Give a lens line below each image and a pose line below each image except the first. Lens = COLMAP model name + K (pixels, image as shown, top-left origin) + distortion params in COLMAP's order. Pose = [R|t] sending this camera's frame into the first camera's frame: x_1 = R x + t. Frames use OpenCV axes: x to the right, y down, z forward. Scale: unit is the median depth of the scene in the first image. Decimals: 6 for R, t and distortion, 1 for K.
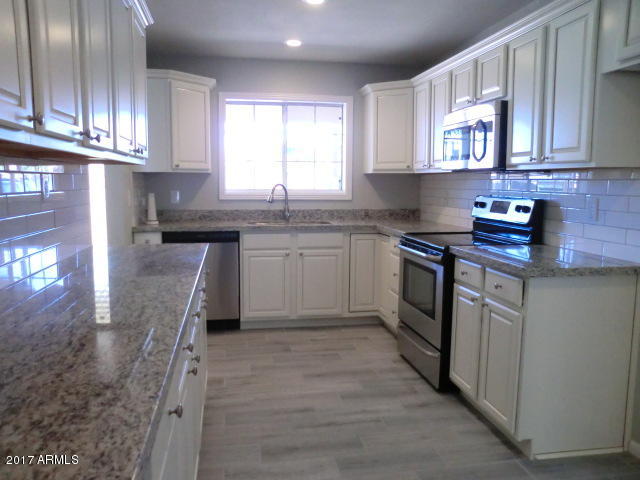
lens RADIAL K [[509.3, 0, 323.7], [0, 509.3, 241.6], [0, 0, 1]] dist [-0.072265, 0.061743]
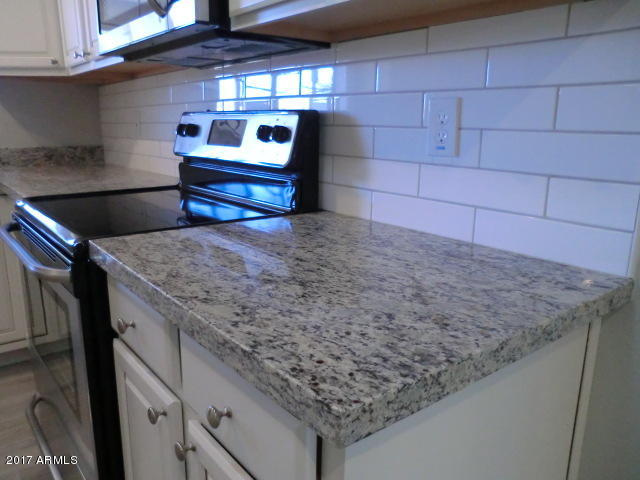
lens RADIAL K [[509.3, 0, 318.8], [0, 509.3, 238.9], [0, 0, 1]] dist [-0.072265, 0.061743]
pose [[0.883781, -0.103249, 0.456367, 0.158446], [0.051547, 0.990898, 0.124357, -0.019473], [-0.465053, -0.086380, 0.881059, 0.424697]]
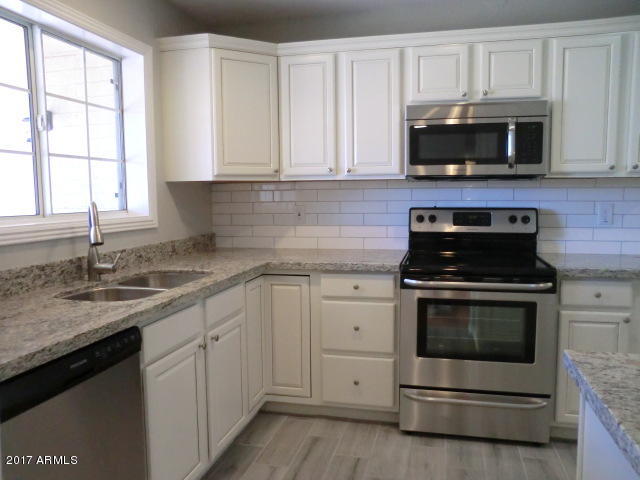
lens RADIAL K [[509.3, 0, 321.0], [0, 509.3, 239.5], [0, 0, 1]] dist [-0.072265, 0.061743]
pose [[0.418481, -0.095004, 0.903243, -0.448480], [0.120013, 0.991578, 0.048692, -0.085346], [-0.900261, 0.088024, 0.426358, 0.682725]]
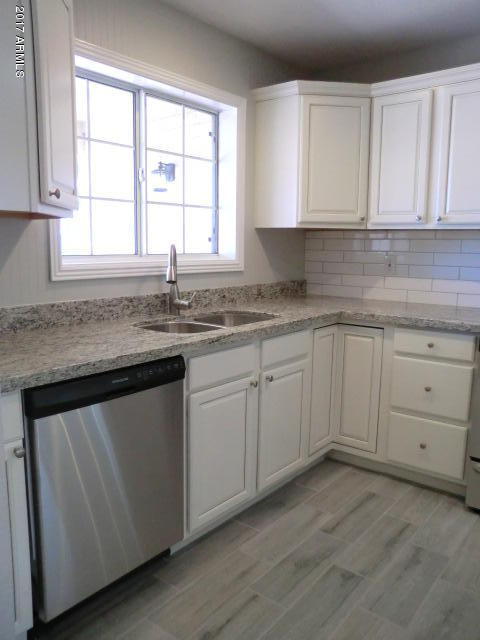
lens RADIAL K [[509.3, 0, 240.5], [0, 509.3, 320.5], [0, 0, 1]] dist [-0.072265, 0.061743]
pose [[0.761886, -0.097578, 0.640319, -0.403332], [0.069876, 0.995200, 0.068516, -0.074530], [-0.643931, -0.007459, 0.765047, 0.614469]]
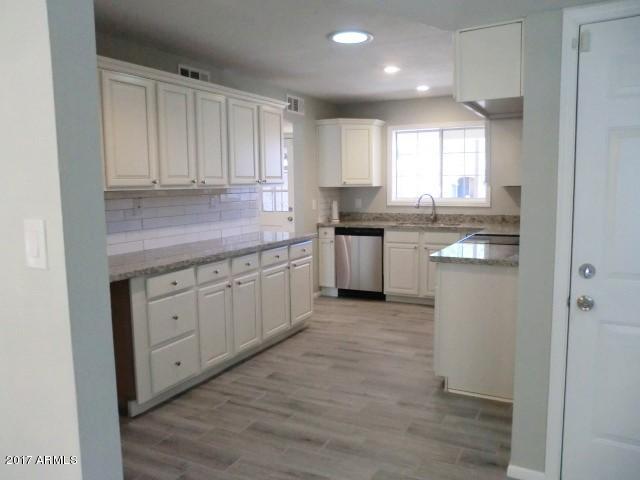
lens RADIAL K [[509.3, 0, 320.1], [0, 509.3, 241.9], [0, 0, 1]] dist [-0.072265, 0.061743]
pose [[0.785745, 0.052649, -0.616306, 0.548138], [-0.055094, 0.998368, 0.015046, 0.004378], [0.616092, 0.022133, 0.787363, -0.196908]]
